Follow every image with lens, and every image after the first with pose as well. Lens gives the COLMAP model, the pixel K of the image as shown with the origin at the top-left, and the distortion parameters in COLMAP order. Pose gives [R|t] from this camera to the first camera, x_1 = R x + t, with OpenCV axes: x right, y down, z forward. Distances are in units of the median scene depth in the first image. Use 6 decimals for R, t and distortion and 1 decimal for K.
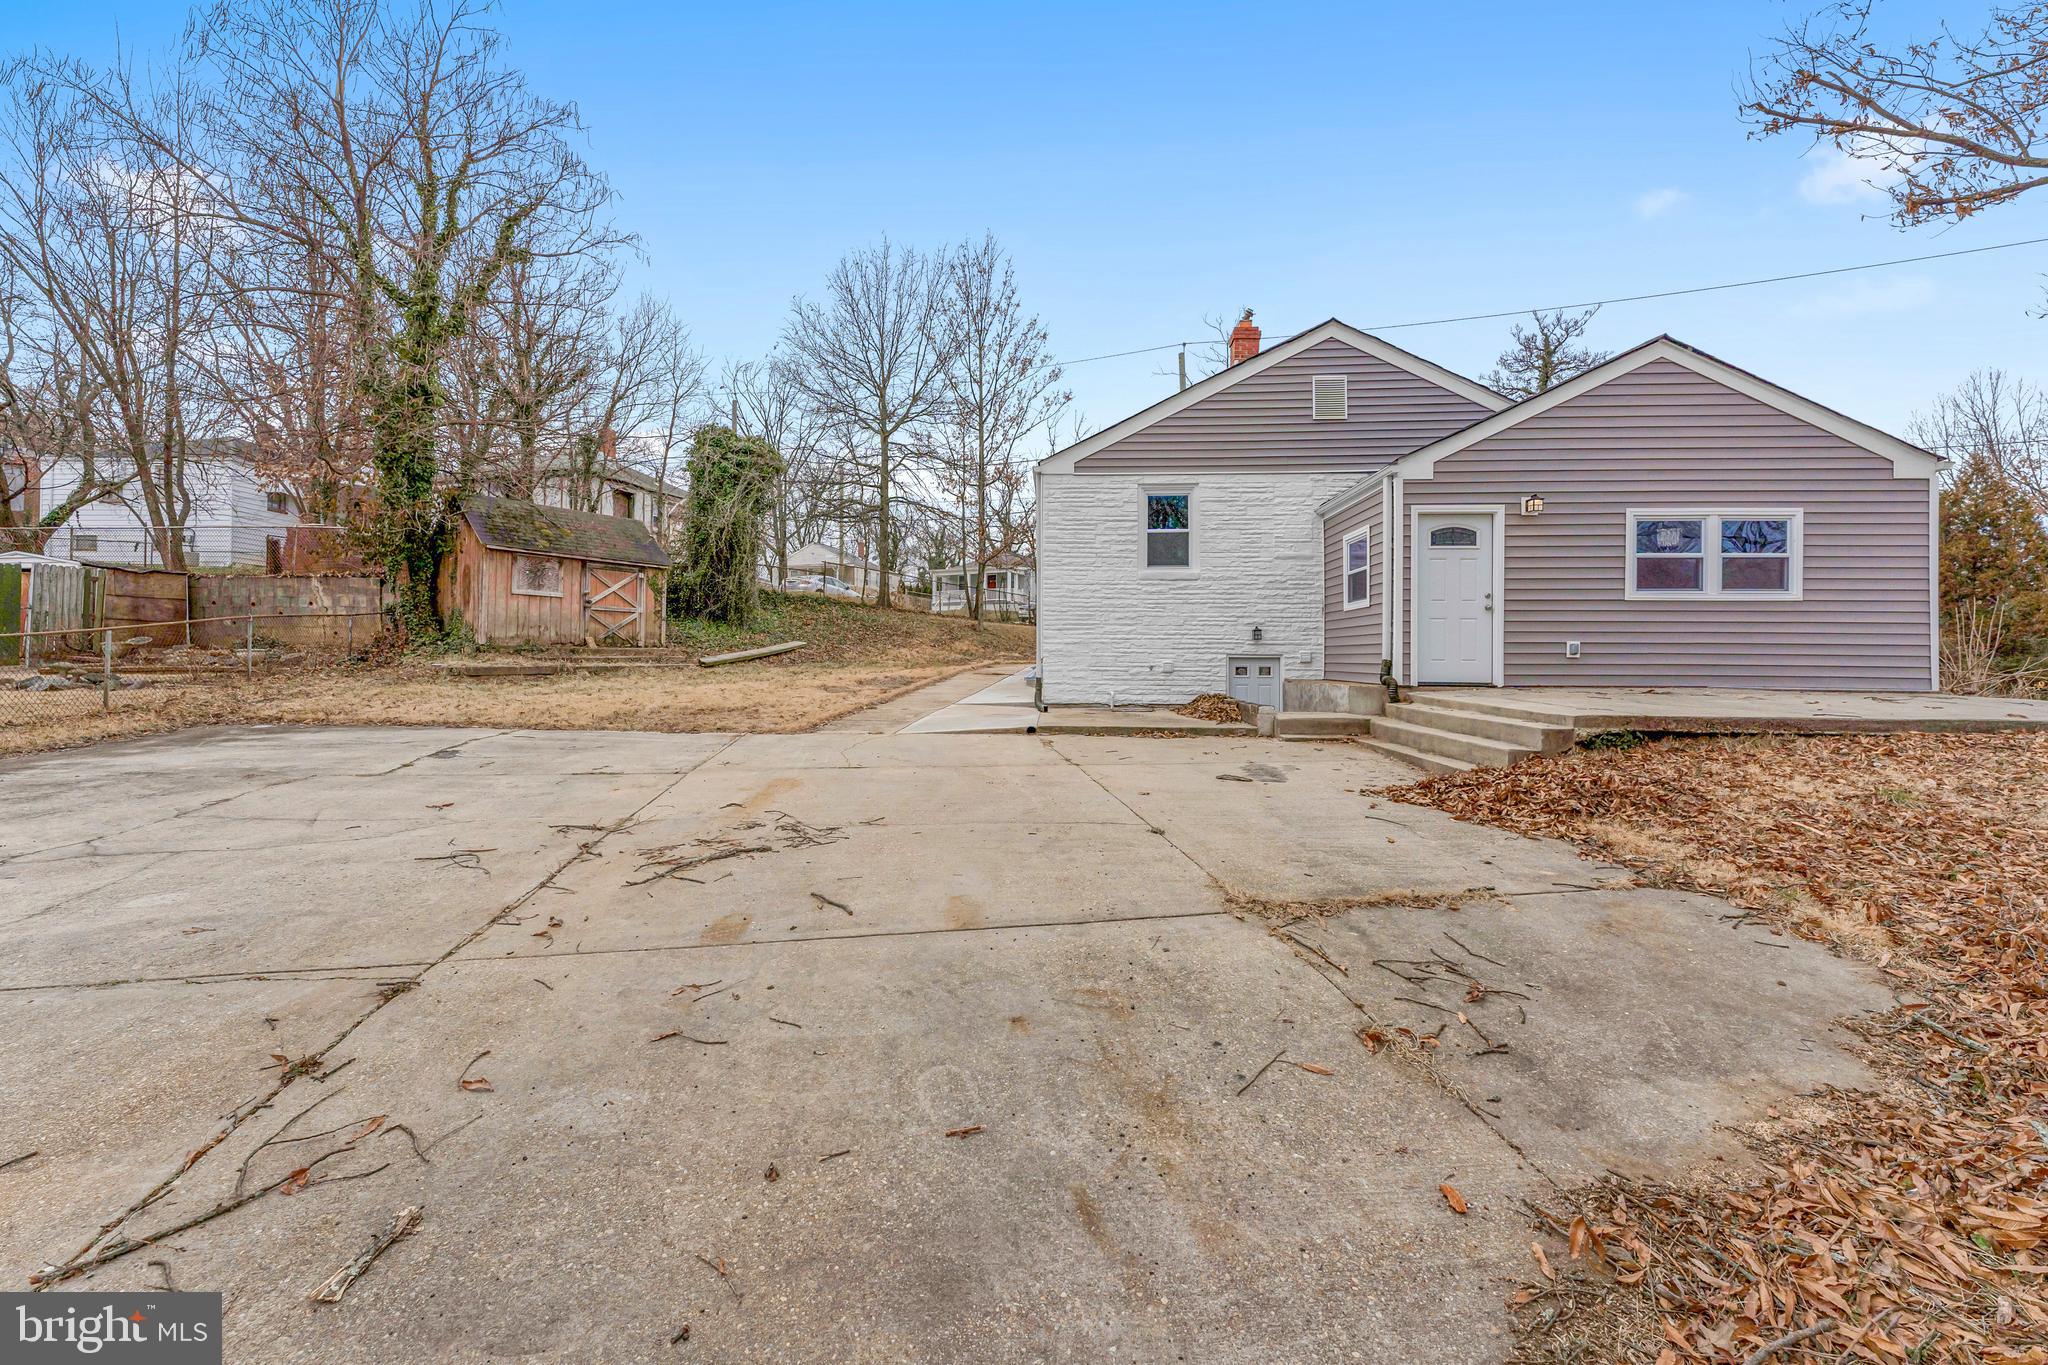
lens RADIAL K [[828.4, 0, 1022.7], [0, 828.4, 657.1], [0, 0, 1]] dist [-0.000416, -0.000054]
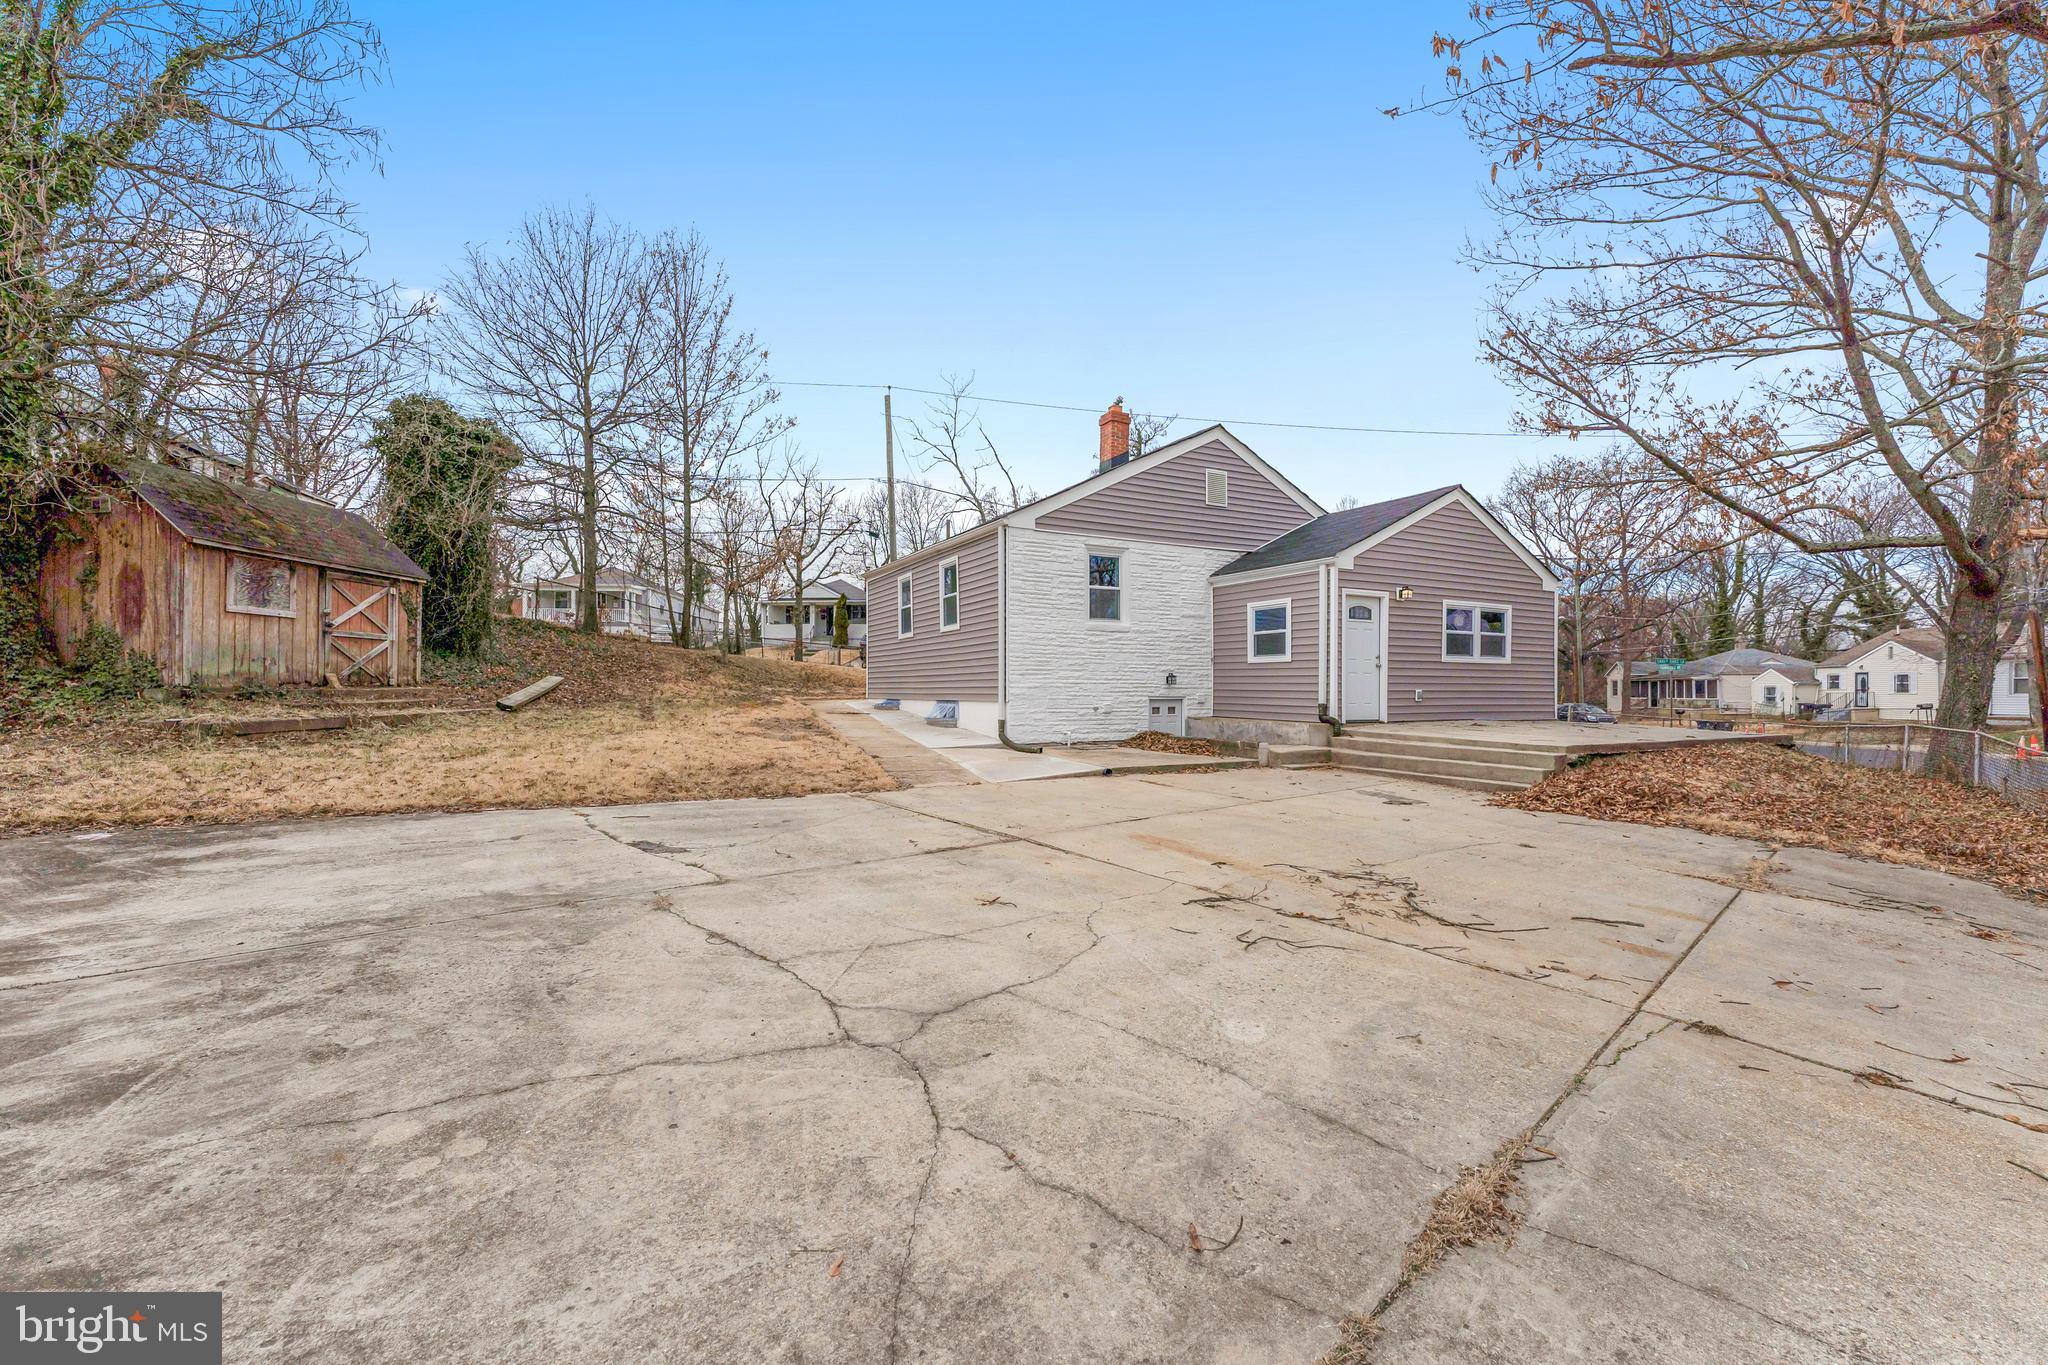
lens RADIAL K [[810.6, 0, 1015.7], [0, 810.6, 687.6], [0, 0, 1]] dist [-0.000094, 0.000325]
pose [[0.859896, -0.002634, 0.510463, -0.500976], [-0.001581, 0.999968, 0.007824, -0.024833], [-0.510468, -0.007534, 0.859864, 0.110558]]
